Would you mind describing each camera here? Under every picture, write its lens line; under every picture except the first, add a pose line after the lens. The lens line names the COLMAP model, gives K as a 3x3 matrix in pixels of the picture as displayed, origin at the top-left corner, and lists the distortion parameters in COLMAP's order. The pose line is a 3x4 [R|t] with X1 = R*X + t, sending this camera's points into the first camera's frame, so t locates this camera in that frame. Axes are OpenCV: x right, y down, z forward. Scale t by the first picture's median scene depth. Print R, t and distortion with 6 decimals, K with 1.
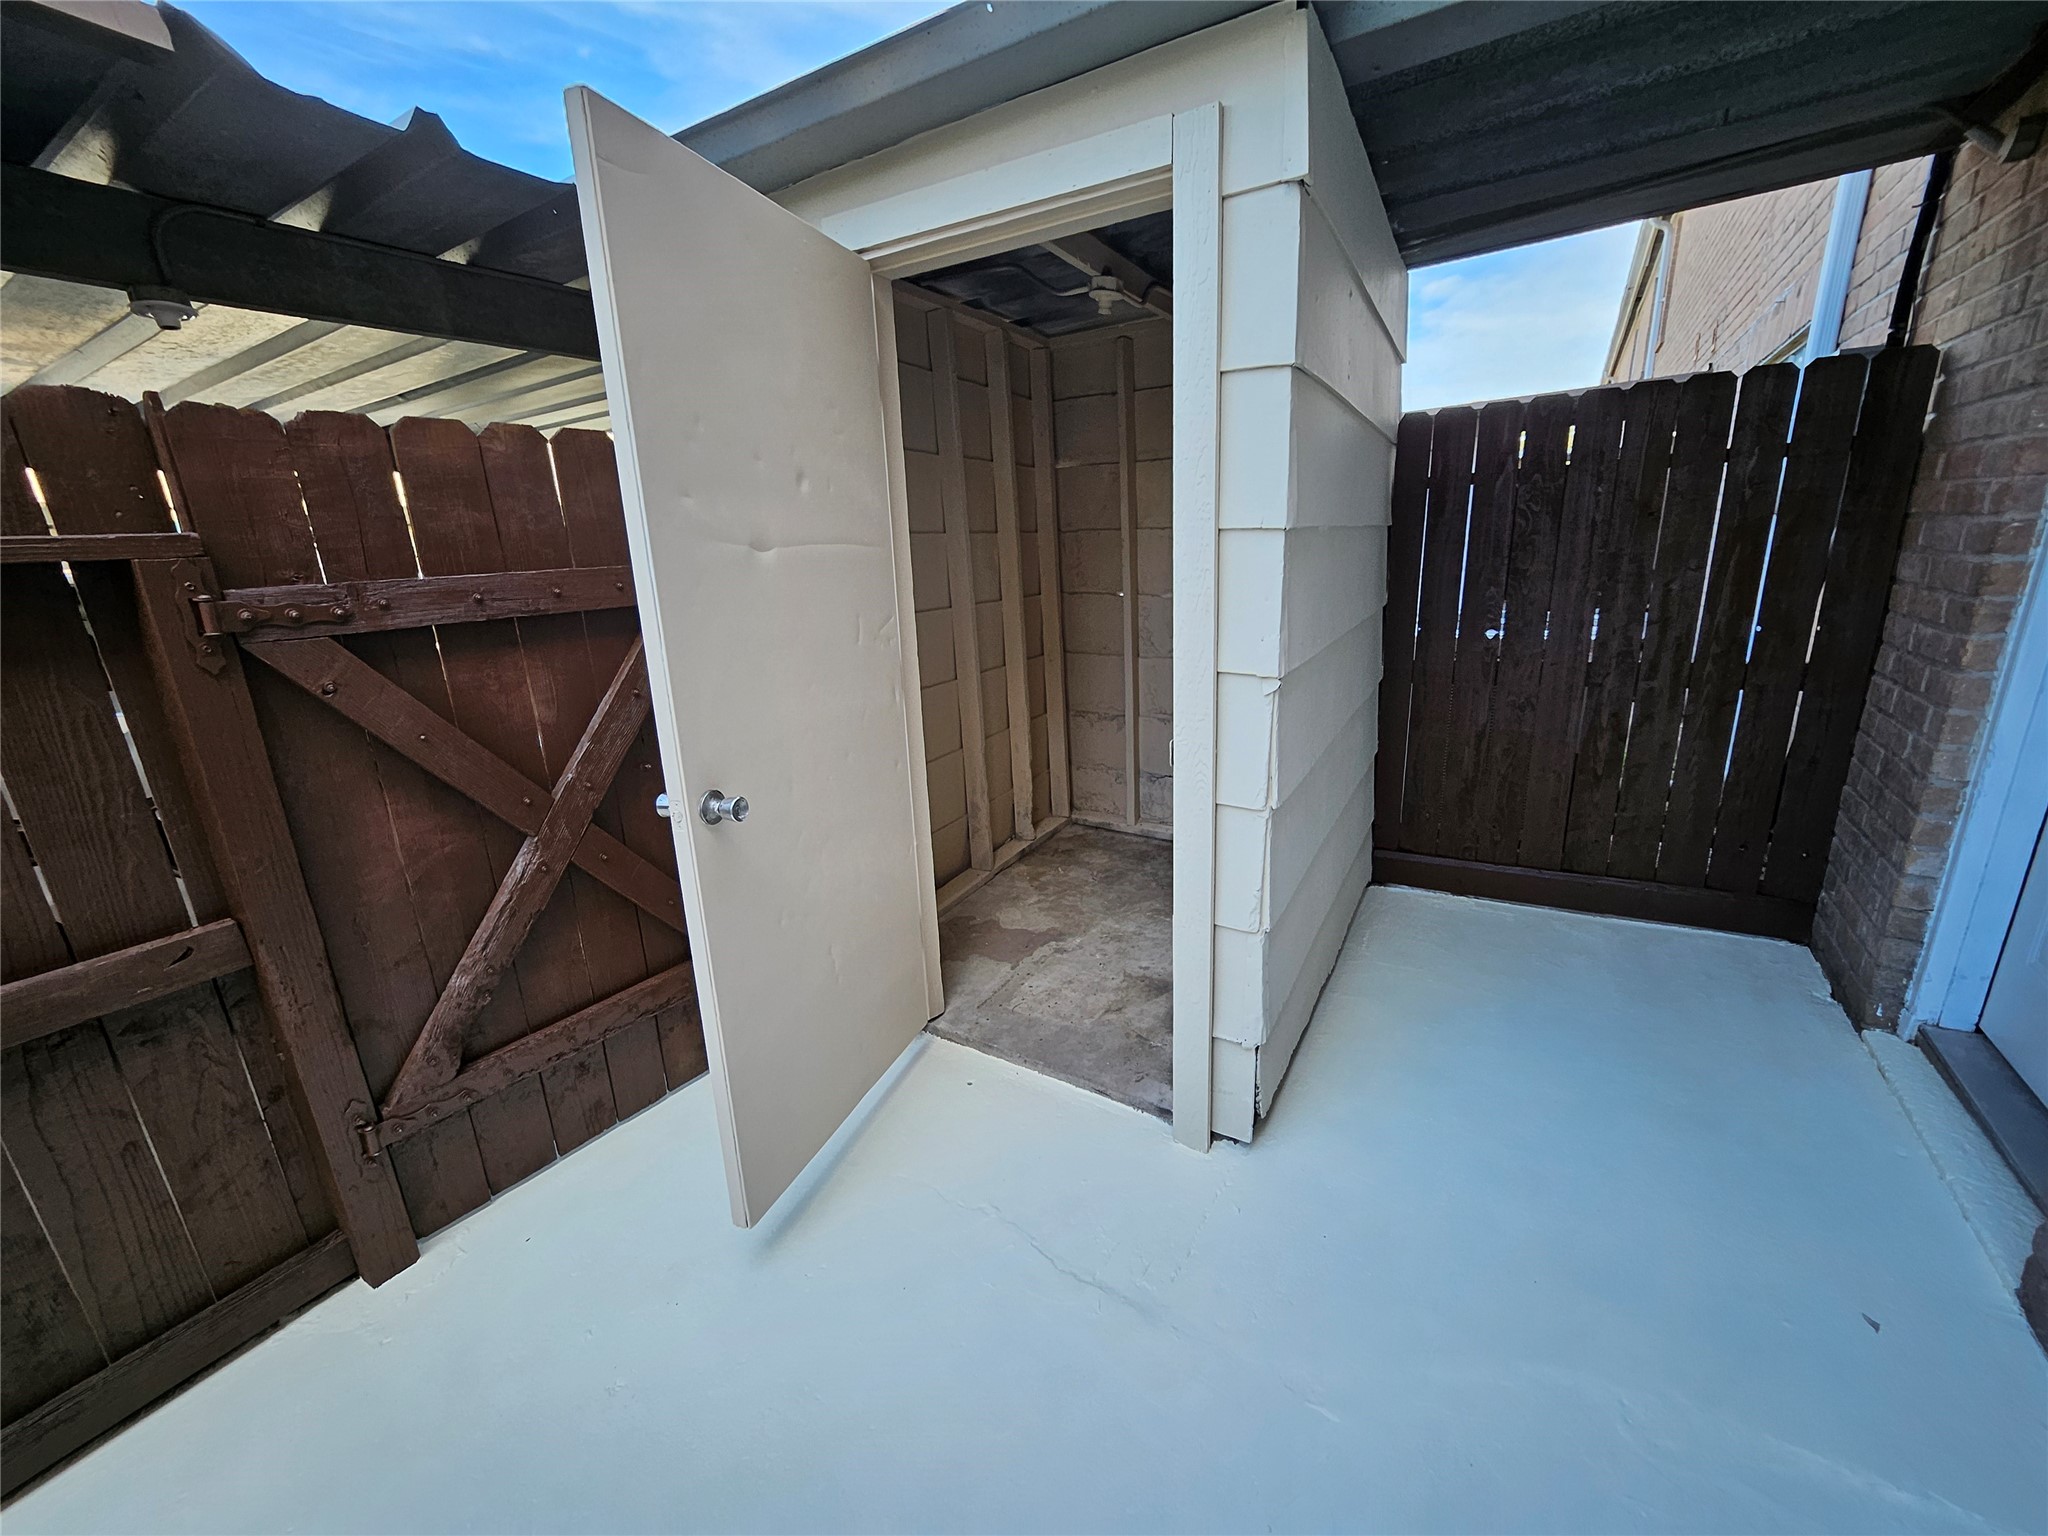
lens RADIAL K [[808.3, 0, 1027.7], [0, 808.3, 775.1], [0, 0, 1]] dist [-0.002831, 0.000378]
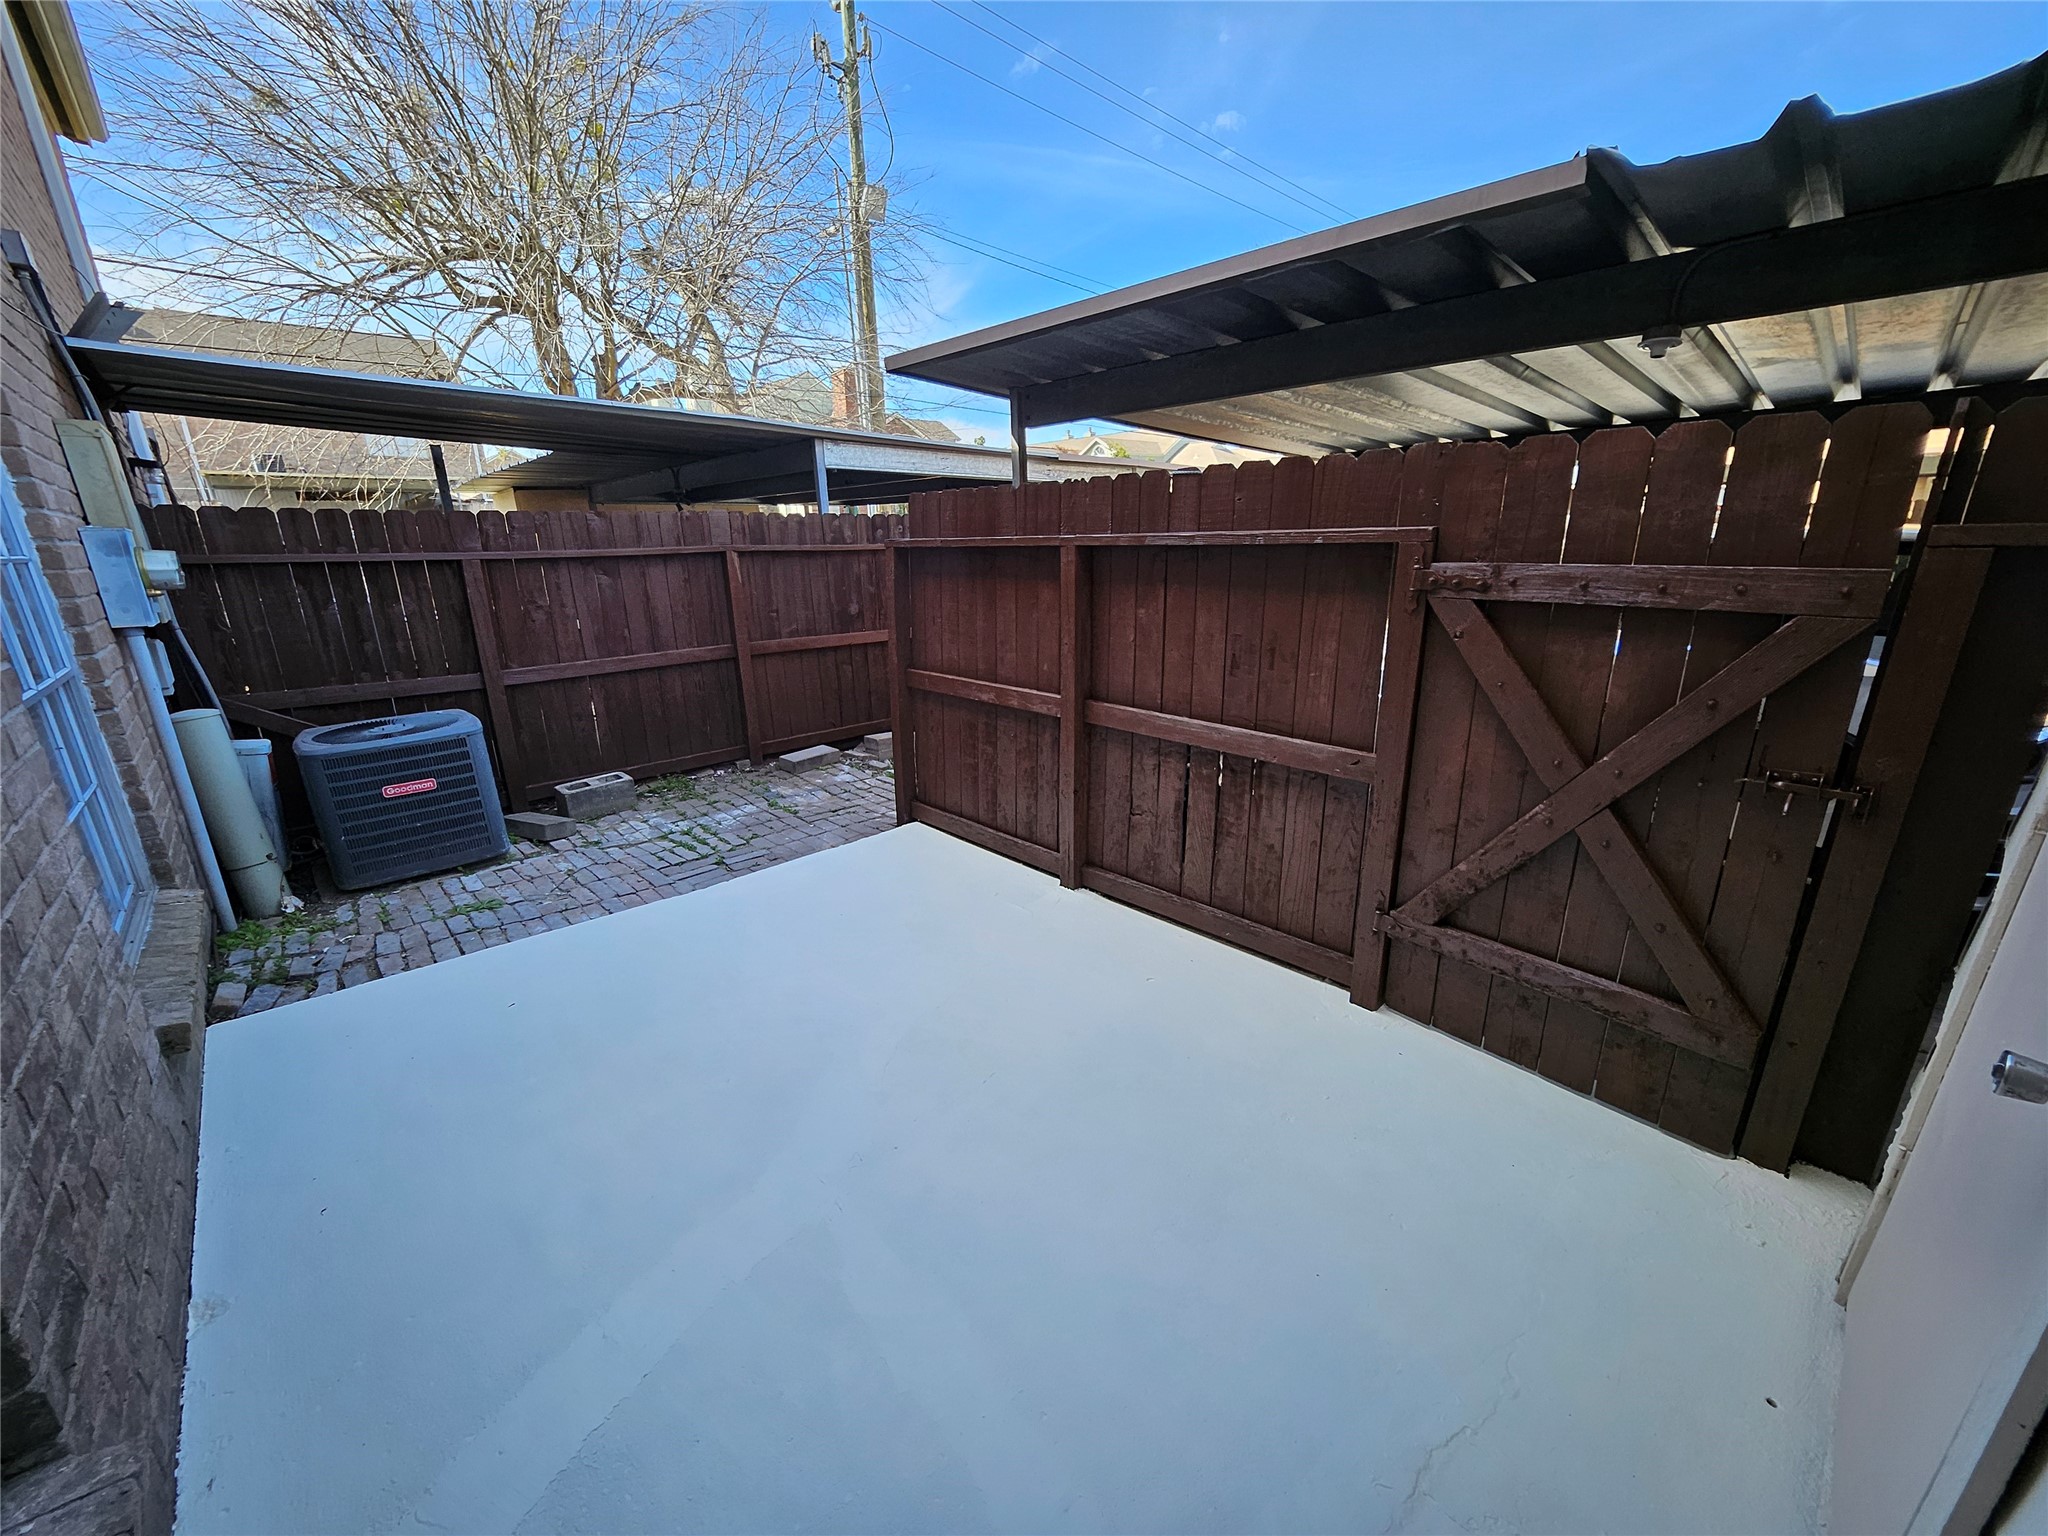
lens RADIAL K [[808.3, 0, 1027.7], [0, 808.3, 775.1], [0, 0, 1]] dist [-0.002831, 0.000378]
pose [[-0.250838, 0.322062, -0.912883, 0.254389], [-0.240846, 0.892616, 0.381091, -0.084527], [0.937589, 0.315456, -0.146335, 0.190369]]
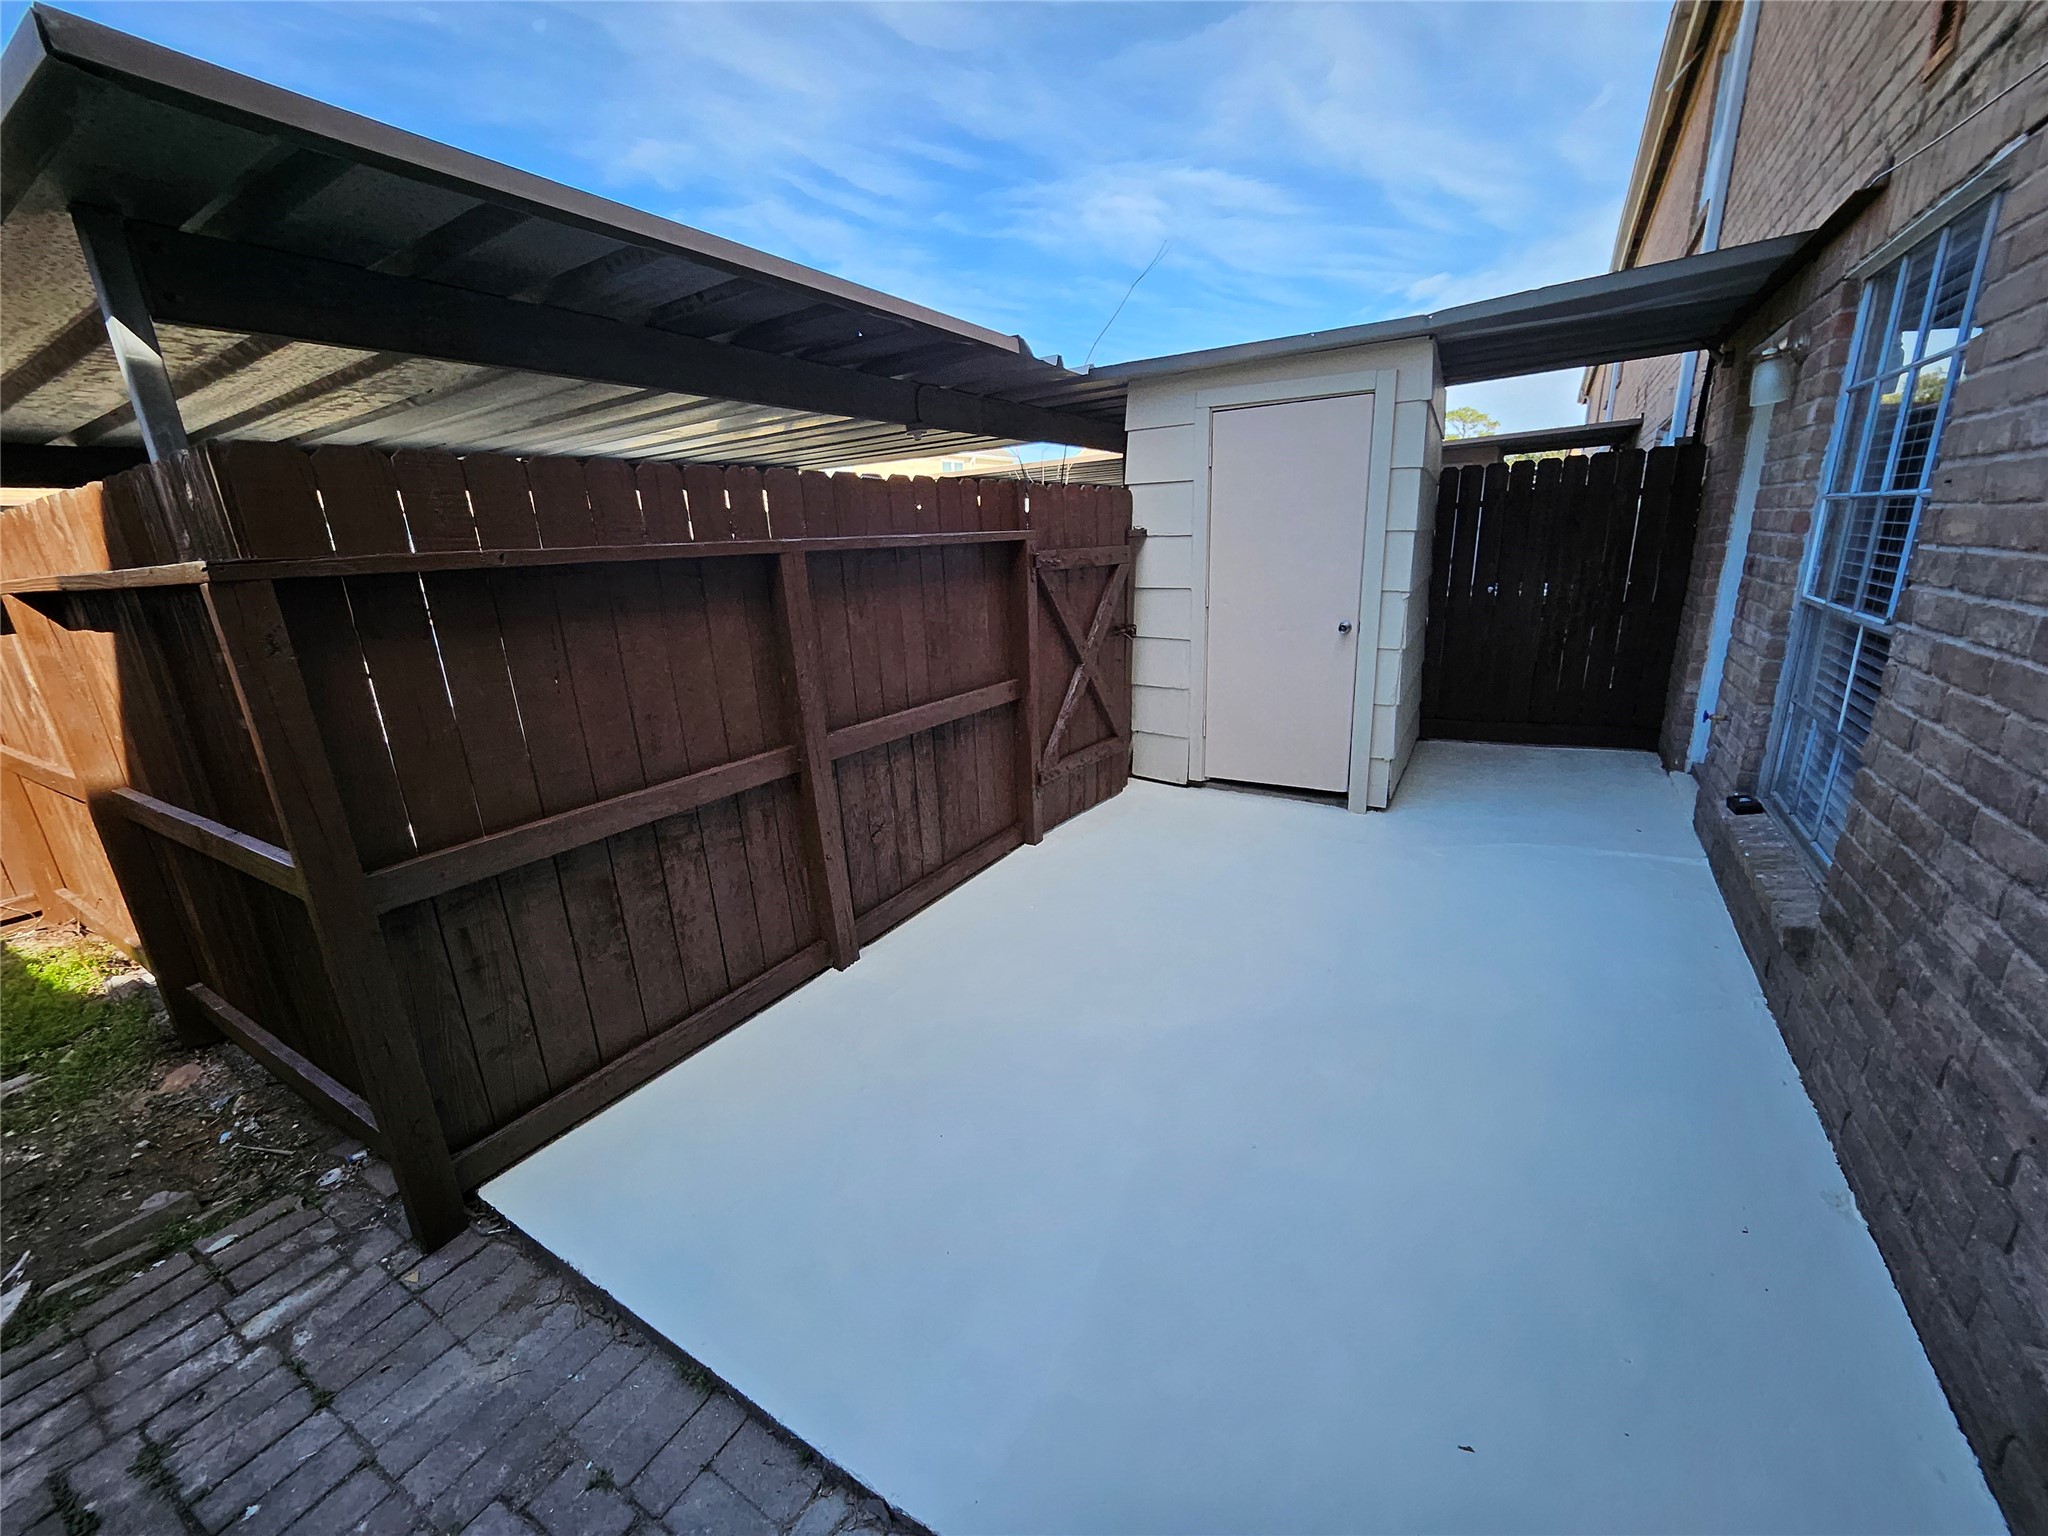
lens RADIAL K [[808.3, 0, 1027.7], [0, 808.3, 775.1], [0, 0, 1]] dist [-0.002831, 0.000378]
pose [[0.999901, -0.000469, 0.014090, -0.332875], [0.000449, 0.999999, 0.001438, 0.162406], [-0.014090, -0.001432, 0.999900, -0.541126]]
